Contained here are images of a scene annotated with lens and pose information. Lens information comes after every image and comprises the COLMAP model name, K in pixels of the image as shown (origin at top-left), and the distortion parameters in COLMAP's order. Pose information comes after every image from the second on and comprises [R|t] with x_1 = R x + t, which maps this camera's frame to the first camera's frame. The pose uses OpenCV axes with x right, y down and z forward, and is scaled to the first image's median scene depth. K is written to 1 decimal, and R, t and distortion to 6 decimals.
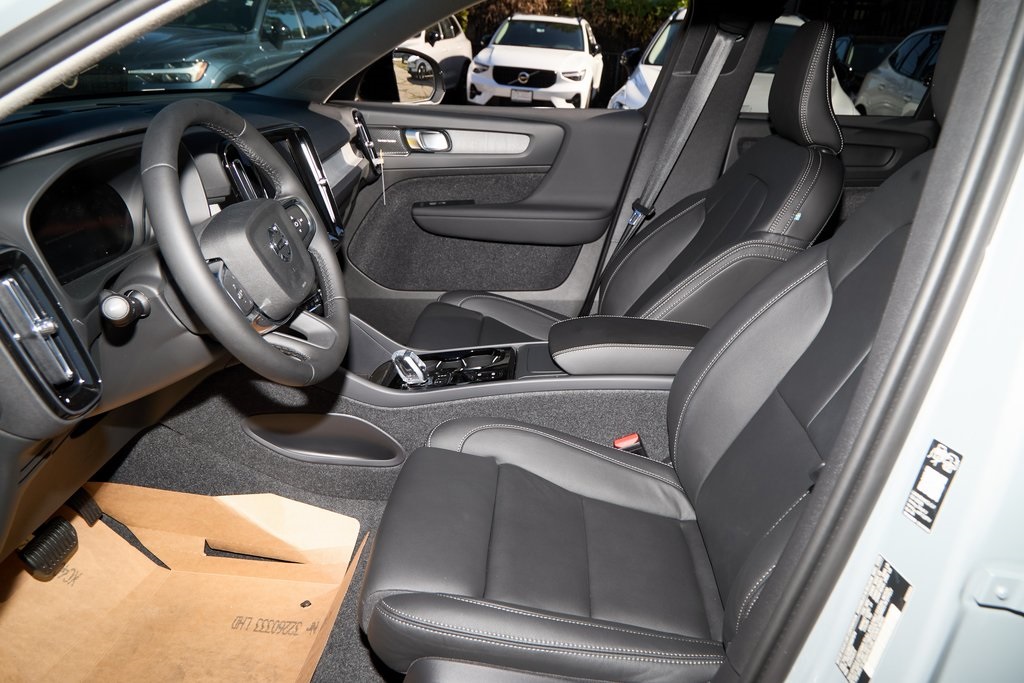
lens RADIAL K [[715.1, 0, 512.0], [0, 715.1, 341.5], [0, 0, 1]] dist [0.007934, 0.001925]
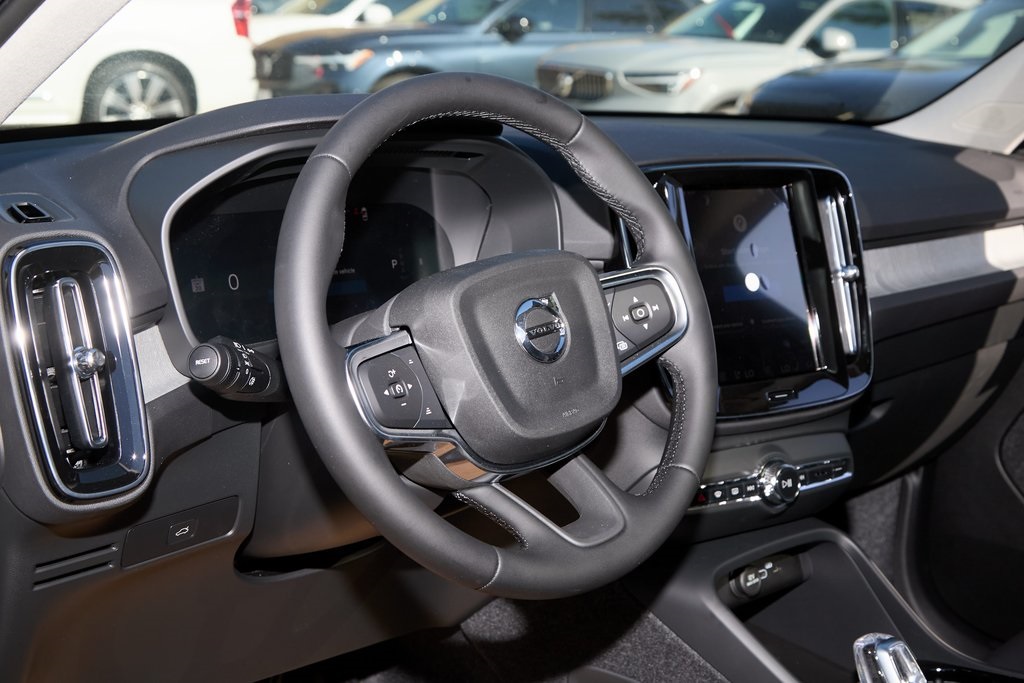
lens RADIAL K [[1345.6, 0, 511.7], [0, 1345.6, 339.3], [0, 0, 1]] dist [-0.055276, 0.019882]
pose [[0.696460, 0.140388, -0.703729, 0.176103], [-0.289870, 0.952145, -0.096931, -0.011147], [0.656444, 0.271499, 0.703825, 0.127996]]
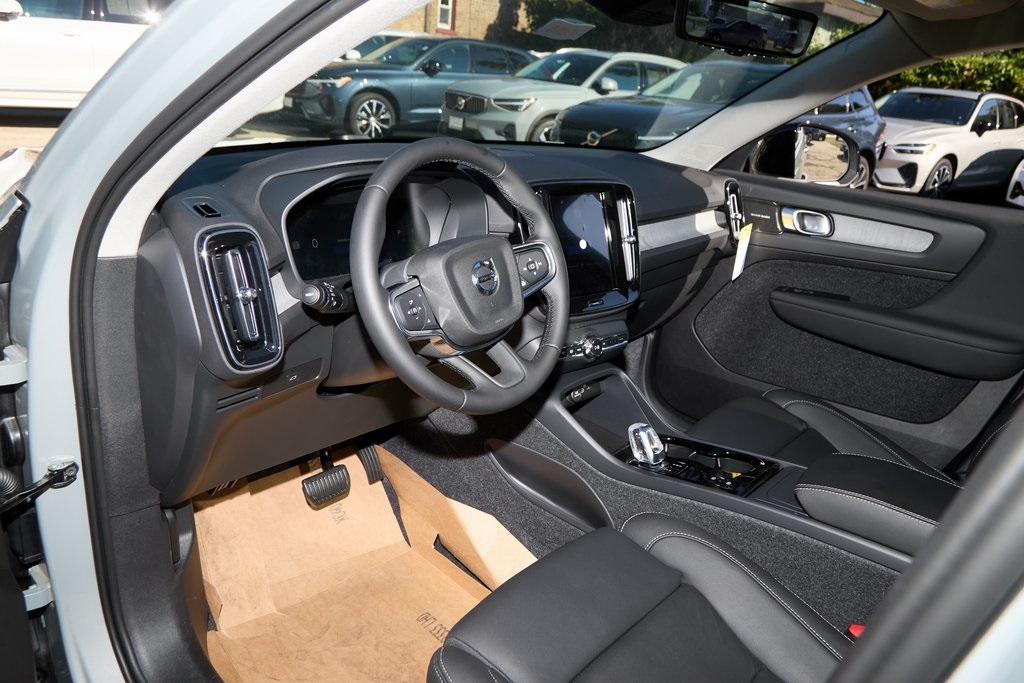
lens RADIAL K [[715.1, 0, 512.0], [0, 715.1, 341.5], [0, 0, 1]] dist [0.007934, 0.001925]
pose [[0.772355, 0.242192, -0.587206, 0.161830], [-0.297984, 0.954569, 0.001771, -0.028115], [0.560958, 0.173610, 0.809436, 0.088373]]
